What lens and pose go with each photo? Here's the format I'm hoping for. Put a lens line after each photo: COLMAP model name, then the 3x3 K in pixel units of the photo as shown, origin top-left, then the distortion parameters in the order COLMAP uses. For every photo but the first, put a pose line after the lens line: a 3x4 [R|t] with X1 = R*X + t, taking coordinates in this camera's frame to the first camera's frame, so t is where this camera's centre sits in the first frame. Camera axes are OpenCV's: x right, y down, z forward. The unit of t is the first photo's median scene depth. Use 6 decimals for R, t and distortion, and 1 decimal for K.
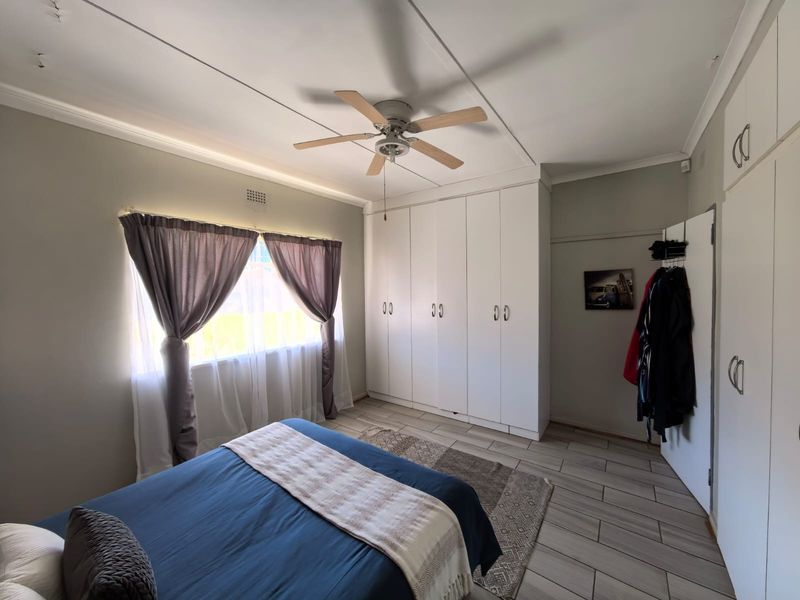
lens RADIAL K [[306.4, 0, 405.3], [0, 306.4, 294.2], [0, 0, 1]] dist [-0.020862, 0.012723]
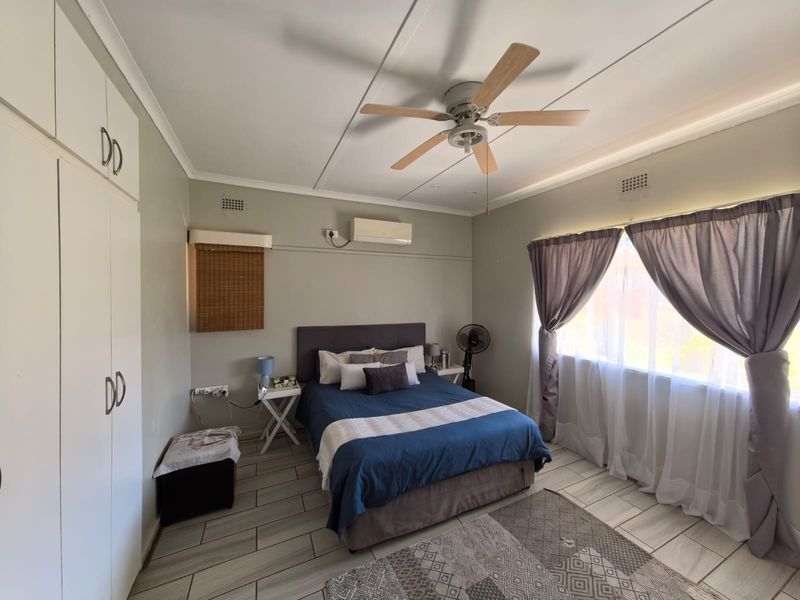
lens RADIAL K [[306.4, 0, 405.3], [0, 306.4, 294.2], [0, 0, 1]] dist [-0.020862, 0.012723]
pose [[-0.469896, 0.019969, -0.882496, 0.625471], [-0.018361, 0.999307, 0.032388, -0.032284], [0.882531, 0.031422, -0.469204, 0.944154]]
